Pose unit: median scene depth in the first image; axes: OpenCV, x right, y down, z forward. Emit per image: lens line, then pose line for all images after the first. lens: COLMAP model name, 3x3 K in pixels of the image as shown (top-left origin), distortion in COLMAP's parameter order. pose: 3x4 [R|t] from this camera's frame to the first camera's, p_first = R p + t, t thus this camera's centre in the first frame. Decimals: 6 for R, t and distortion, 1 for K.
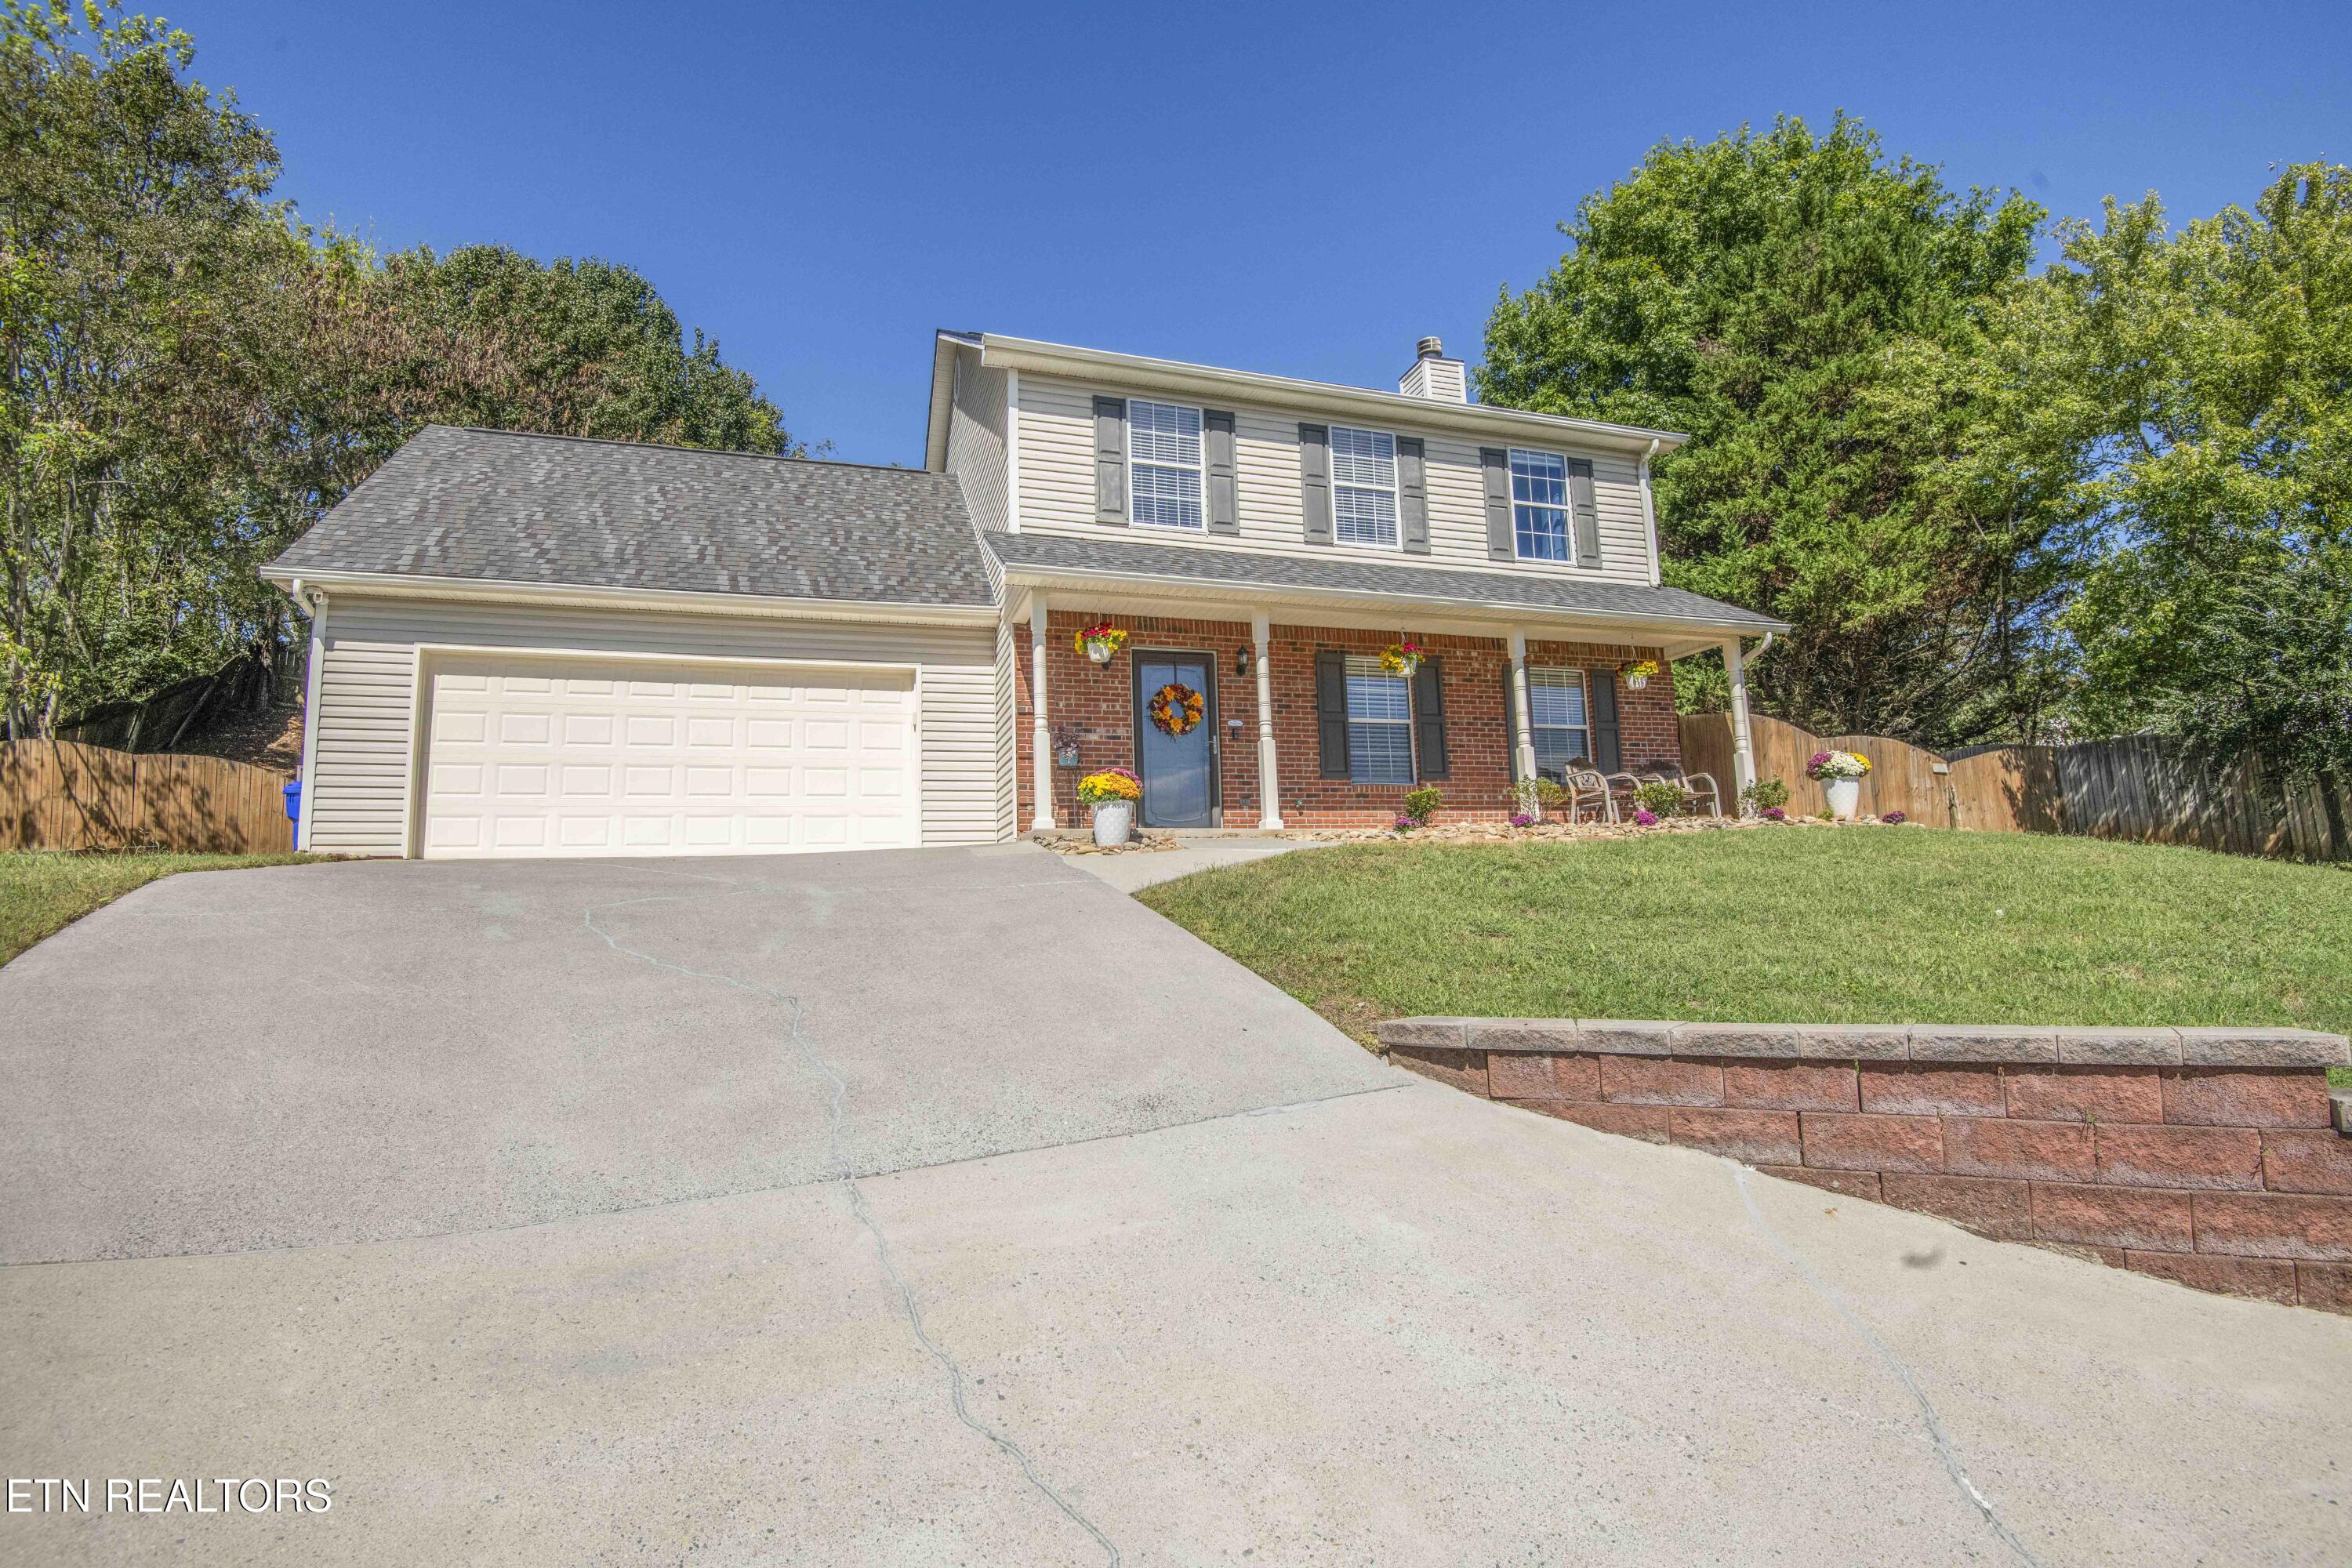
lens RADIAL K [[1084.6, 0, 1187.1], [0, 1084.6, 780.2], [0, 0, 1]] dist [-0.002876, -0.027907]
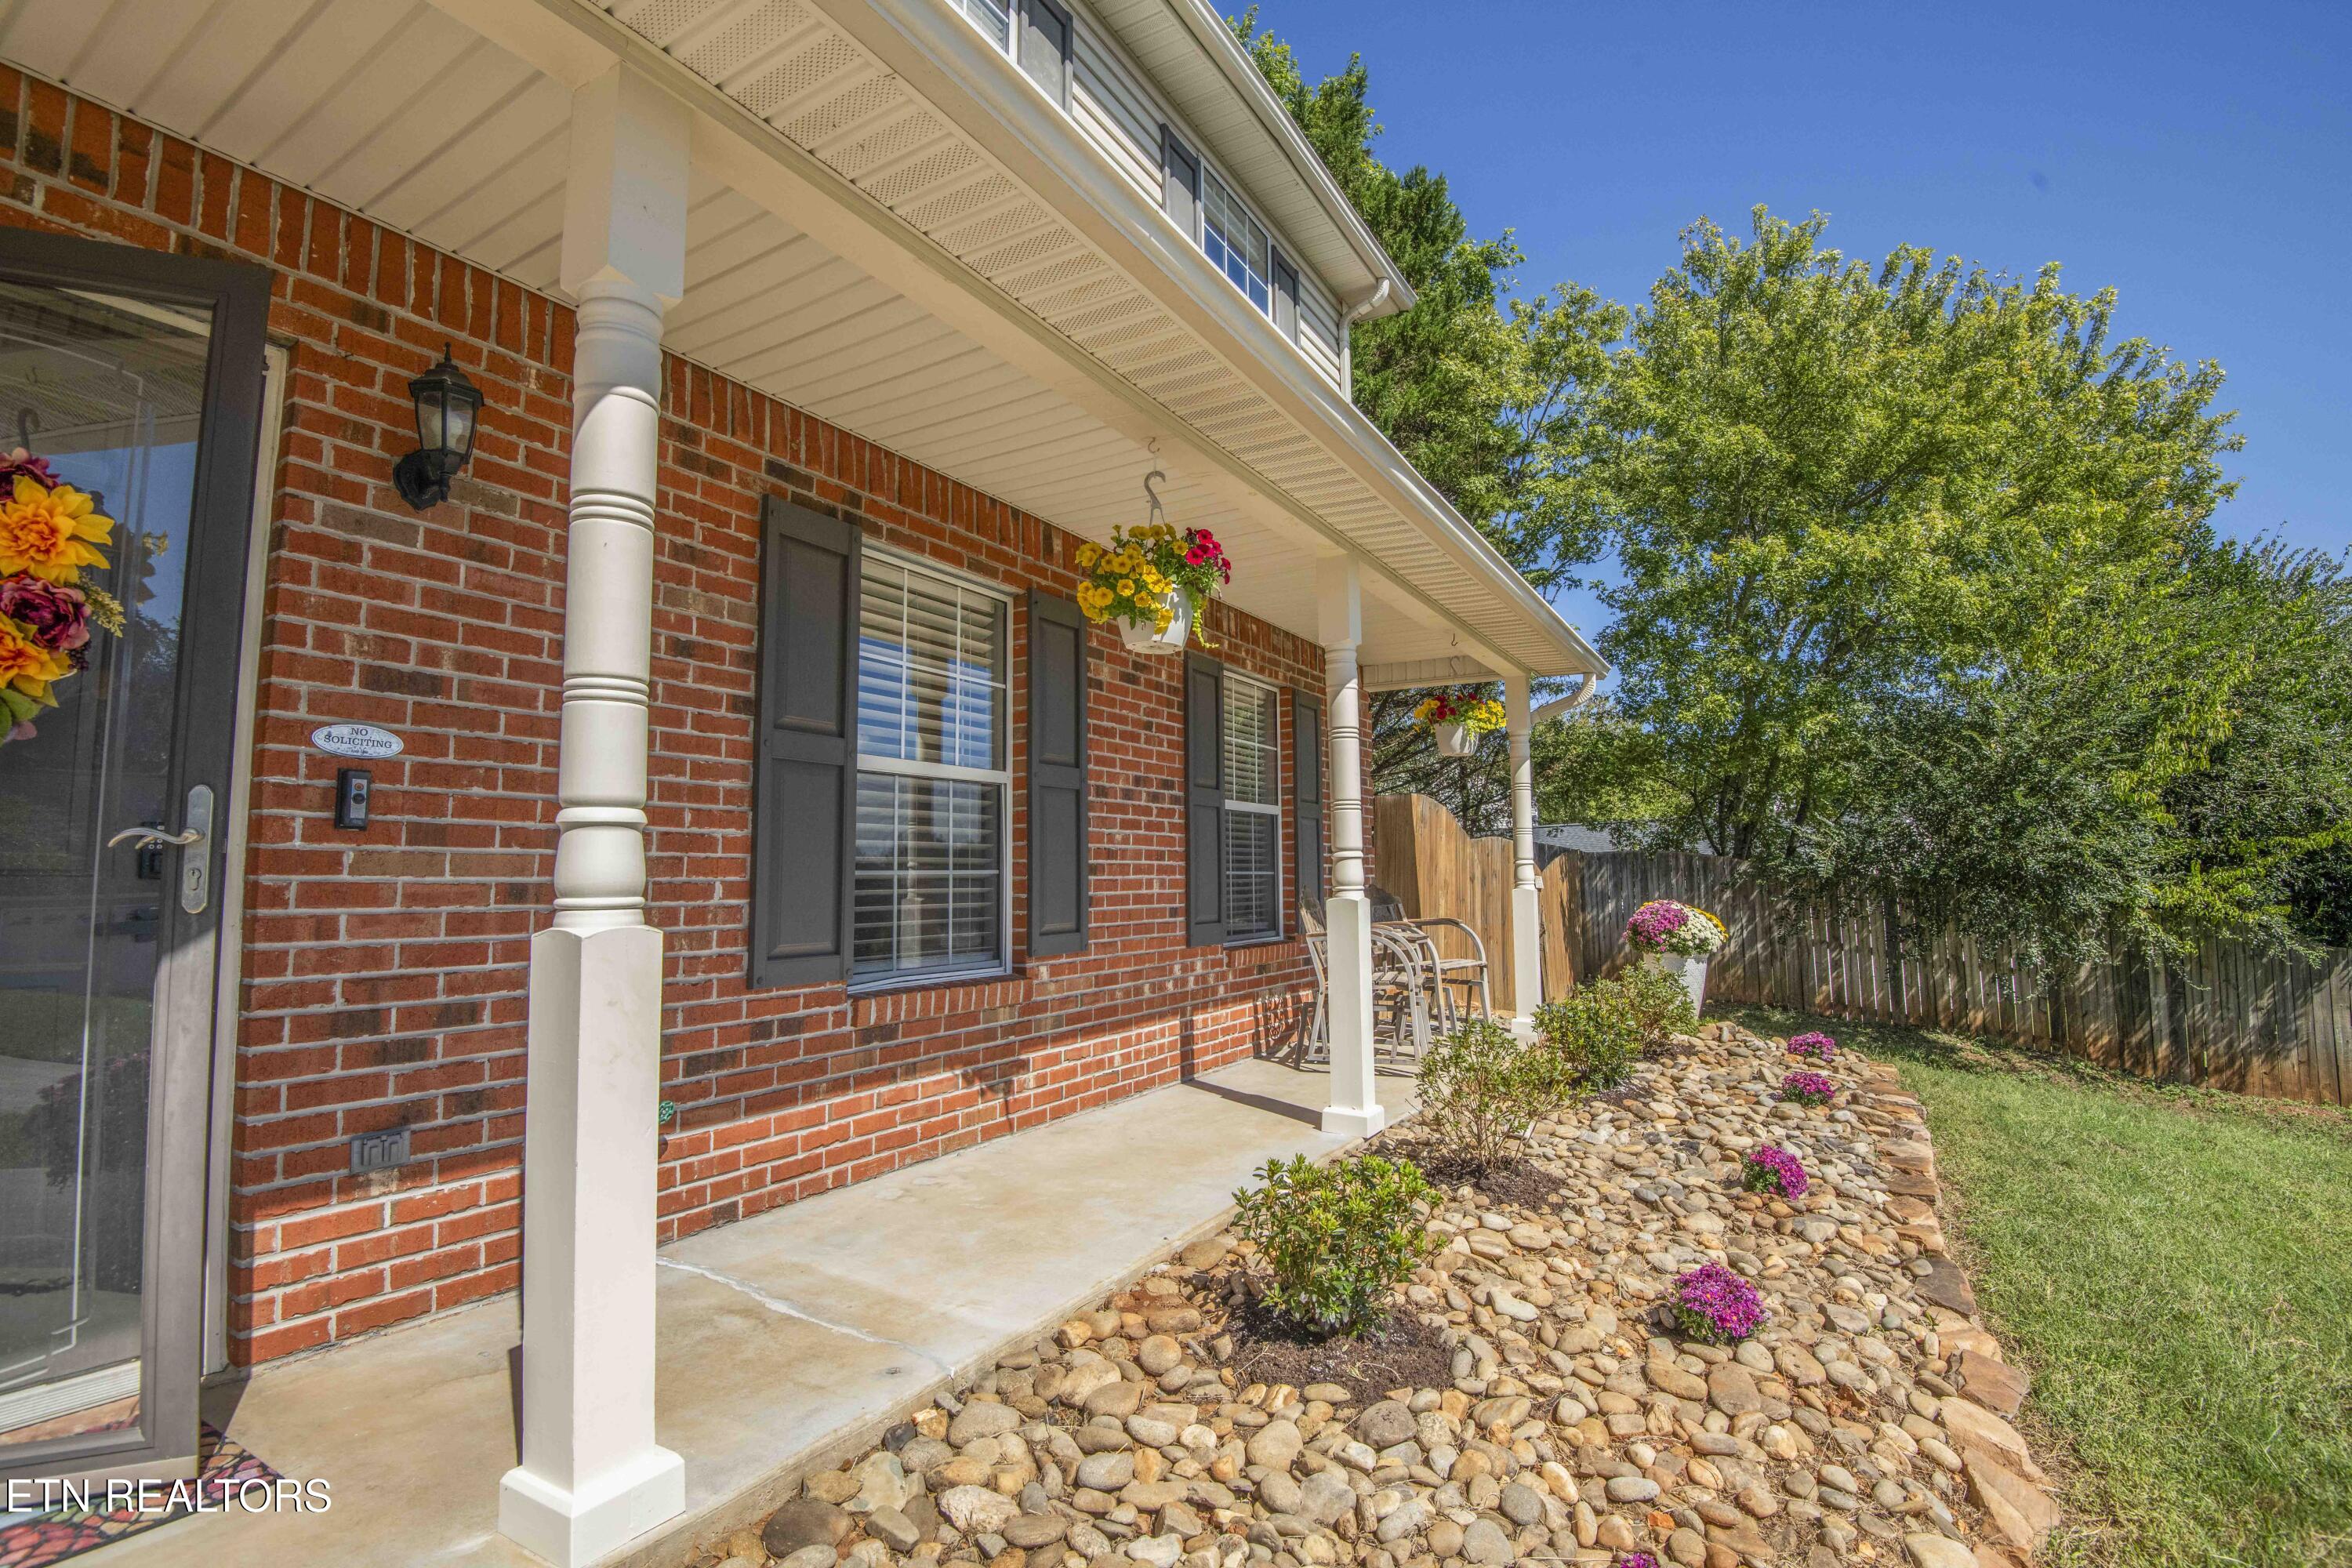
lens RADIAL K [[1084.6, 0, 1187.1], [0, 1084.6, 780.2], [0, 0, 1]] dist [-0.002876, -0.027907]
pose [[0.751355, 0.087156, 0.654117, 0.025751], [-0.105127, 0.994390, -0.011740, -0.048830], [-0.651470, -0.059945, 0.756302, 0.629457]]
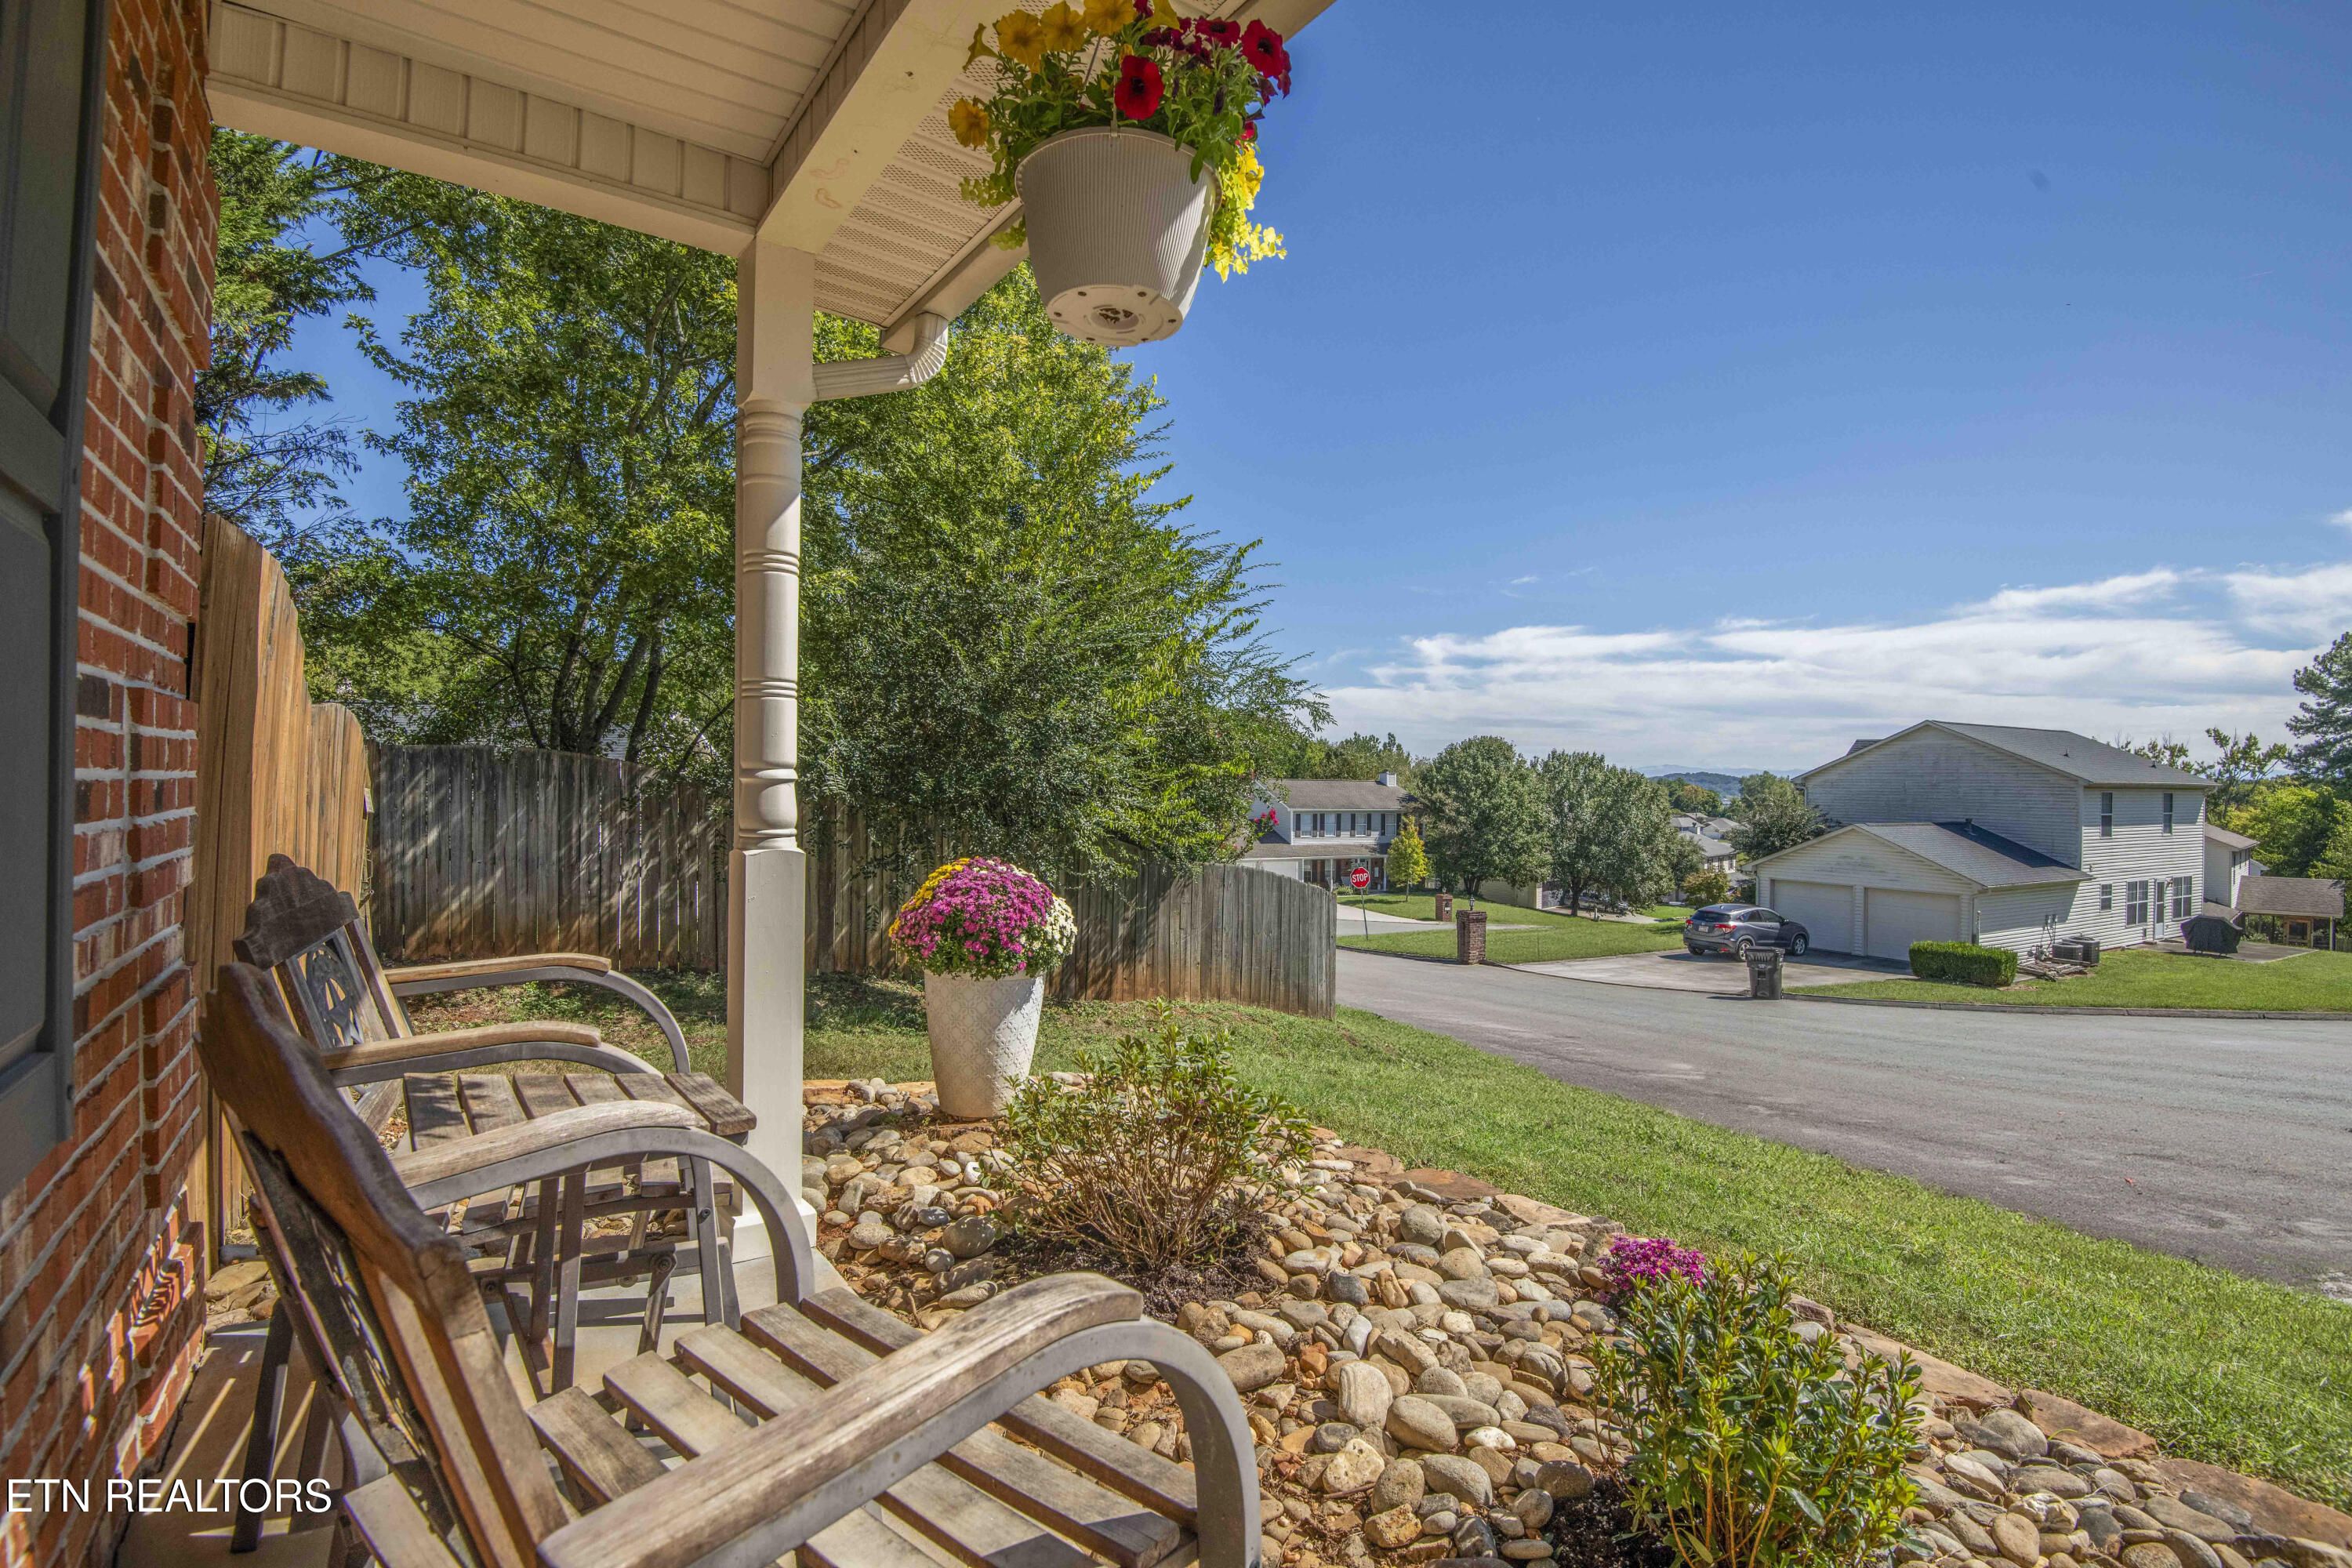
lens RADIAL K [[1084.6, 0, 1187.1], [0, 1084.6, 780.2], [0, 0, 1]] dist [-0.002876, -0.027907]
pose [[-0.292540, 0.031568, 0.955732, 0.276015], [-0.127254, 0.989281, -0.071627, -0.028972], [-0.947748, -0.142575, -0.285387, 0.881537]]
